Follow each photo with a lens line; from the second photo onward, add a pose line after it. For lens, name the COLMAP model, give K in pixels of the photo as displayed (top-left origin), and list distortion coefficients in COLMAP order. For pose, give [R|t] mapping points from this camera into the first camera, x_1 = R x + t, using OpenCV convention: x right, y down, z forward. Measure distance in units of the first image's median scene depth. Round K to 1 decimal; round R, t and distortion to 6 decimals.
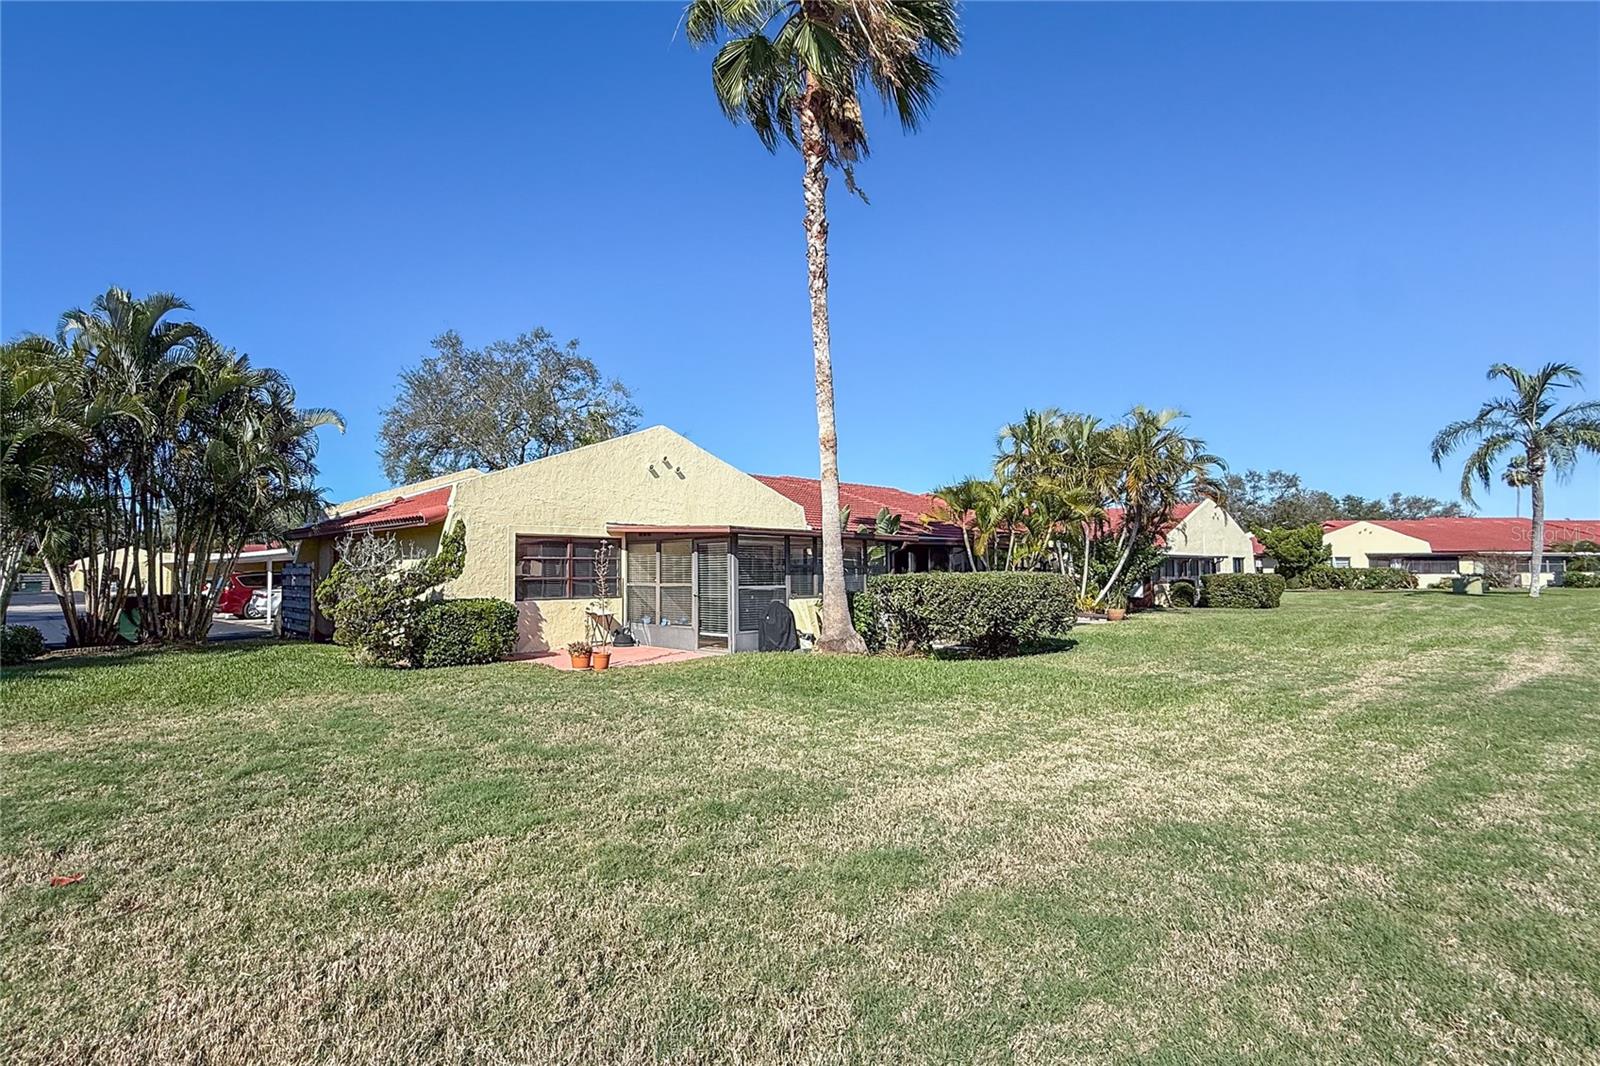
lens RADIAL K [[783.0, 0, 672.0], [0, 783.0, 532.2], [0, 0, 1]] dist [-0.002035, 0.000082]
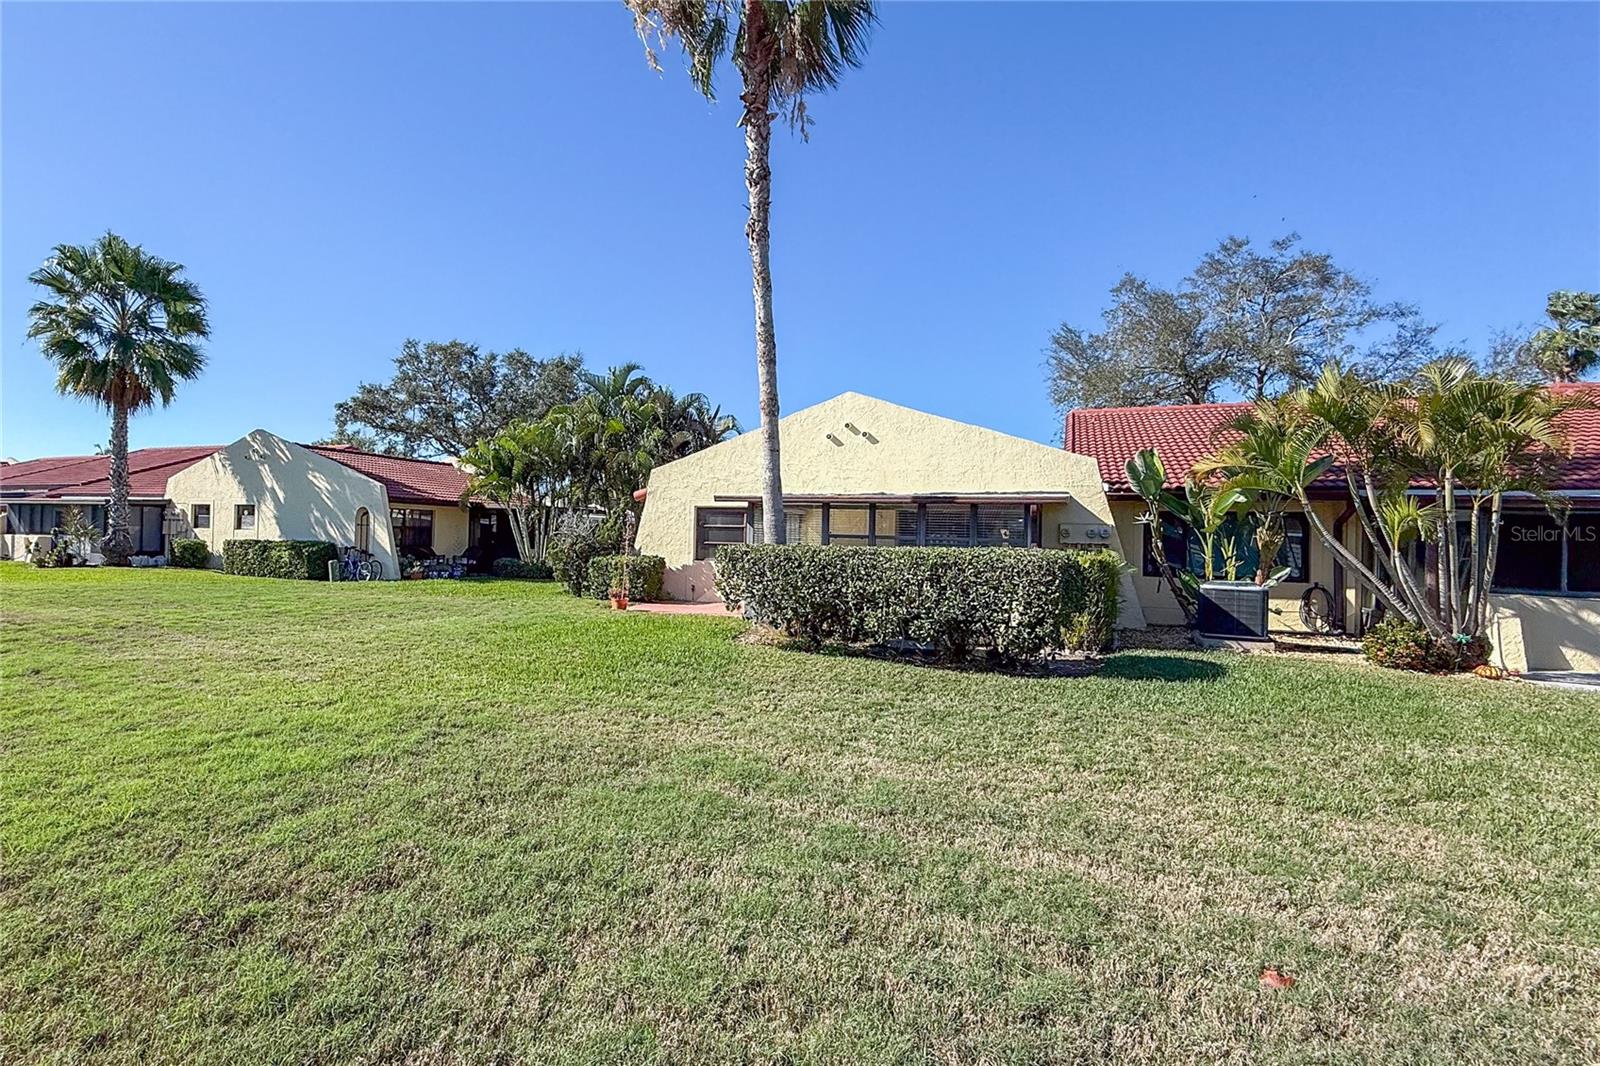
lens RADIAL K [[783.0, 0, 672.0], [0, 783.0, 532.2], [0, 0, 1]] dist [-0.002035, 0.000082]
pose [[0.384308, 0.010482, -0.923145, 0.843765], [0.023767, 0.999492, 0.021243, 0.014105], [0.922899, -0.030104, 0.383864, 0.432416]]
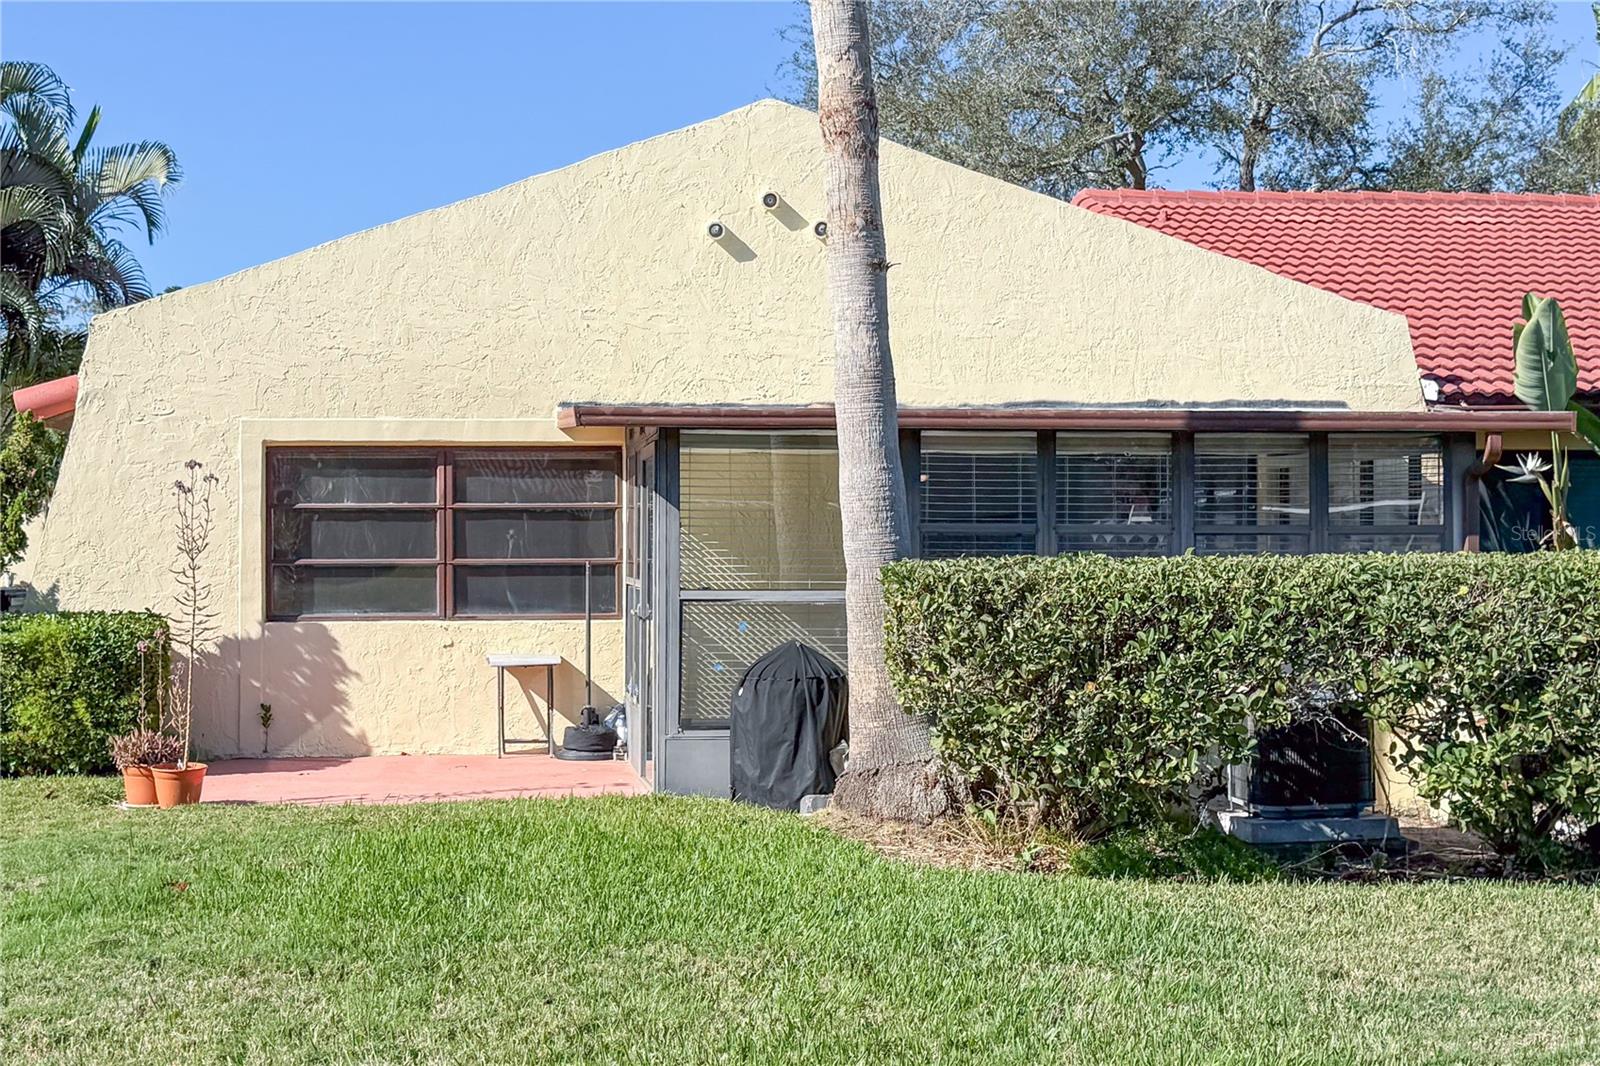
lens RADIAL K [[2305.2, 0, 701.3], [0, 2305.2, 540.3], [0, 0, 1]] dist [0.016599, 0.025349]
pose [[0.811121, 0.002970, -0.584871, 0.554314], [0.029075, 0.998546, 0.045394, 0.004243], [0.584156, -0.053825, 0.809855, 0.198762]]
